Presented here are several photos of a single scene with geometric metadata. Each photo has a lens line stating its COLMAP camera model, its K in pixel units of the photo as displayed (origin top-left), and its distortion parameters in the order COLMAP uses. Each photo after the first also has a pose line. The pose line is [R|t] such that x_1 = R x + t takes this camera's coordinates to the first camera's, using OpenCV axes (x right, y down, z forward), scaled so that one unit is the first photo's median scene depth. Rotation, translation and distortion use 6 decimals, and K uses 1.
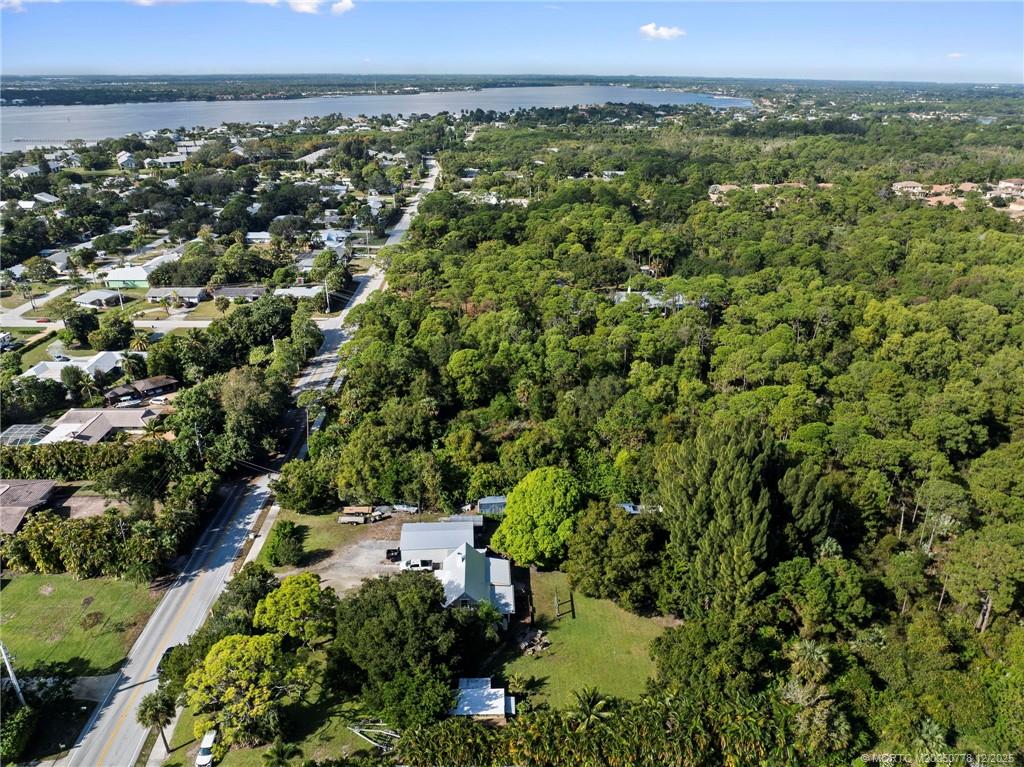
lens RADIAL K [[732.9, 0, 512.0], [0, 732.9, 383.5], [0, 0, 1]] dist [-0.038591, 0.007837]
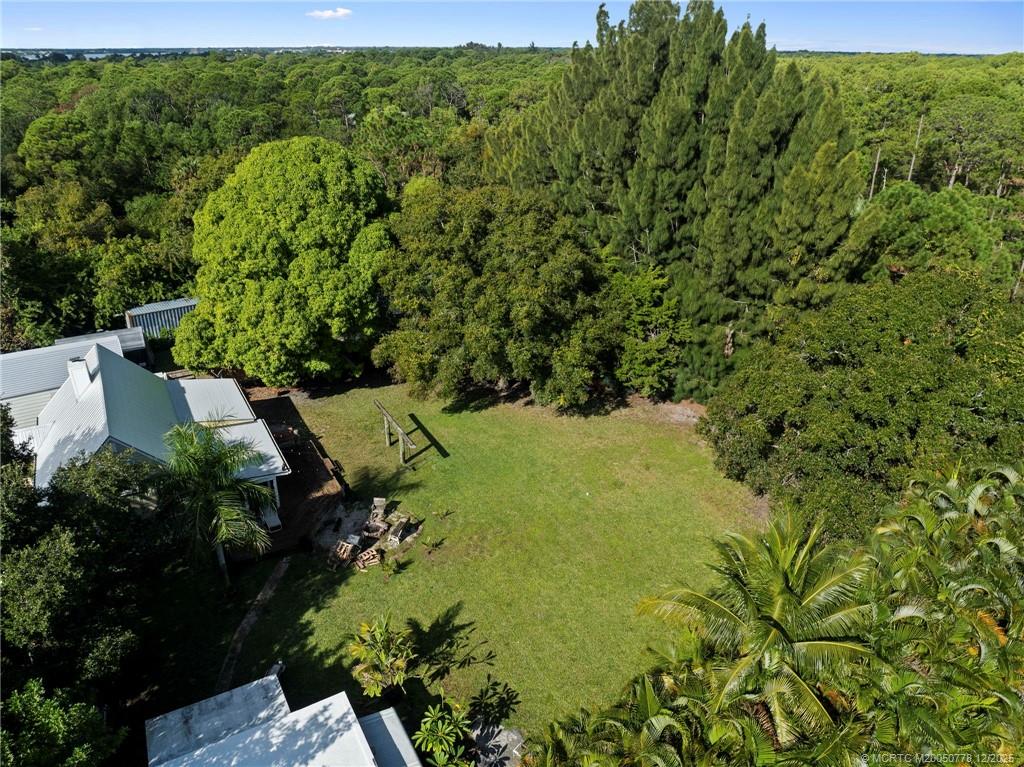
lens RADIAL K [[732.9, 0, 512.0], [0, 732.9, 383.5], [0, 0, 1]] dist [-0.038591, 0.007837]
pose [[0.887935, -0.199221, 0.414586, -0.025516], [0.185547, 0.979885, 0.073471, 0.185544], [-0.420883, 0.011688, 0.907039, 0.450974]]
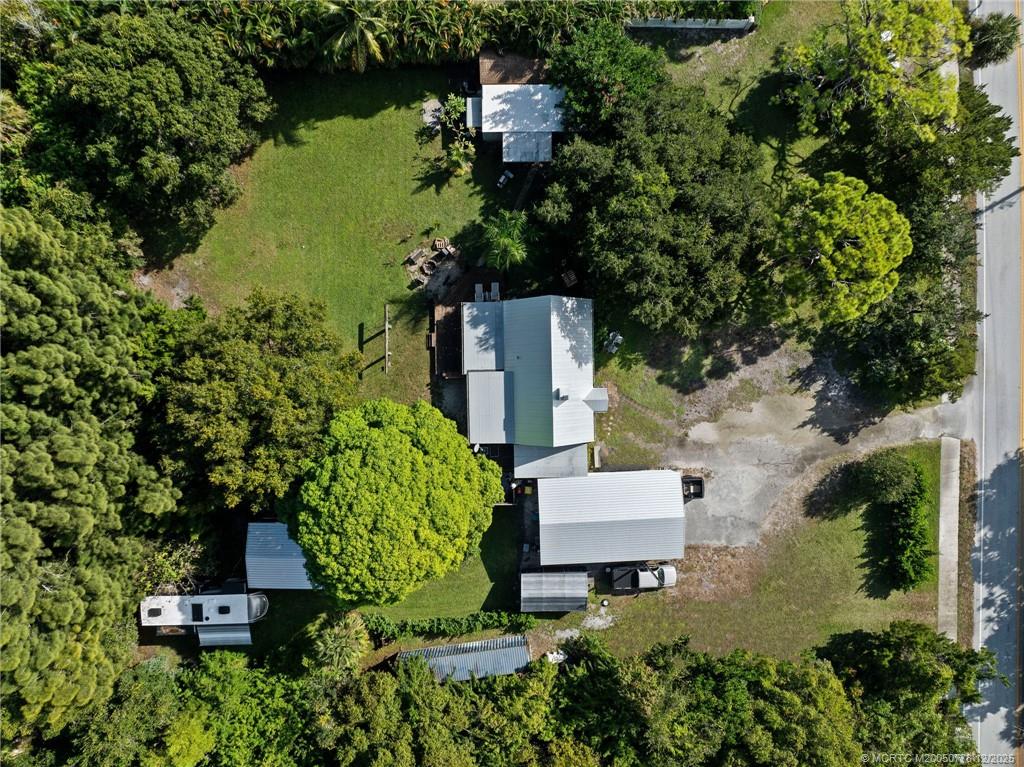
lens RADIAL K [[732.9, 0, 512.0], [0, 732.9, 383.5], [0, 0, 1]] dist [-0.038591, 0.007837]
pose [[-0.999423, -0.022887, -0.025080, -0.015799], [-0.013870, -0.399022, 0.916837, -0.167491], [-0.030992, 0.916656, 0.398474, 0.570120]]
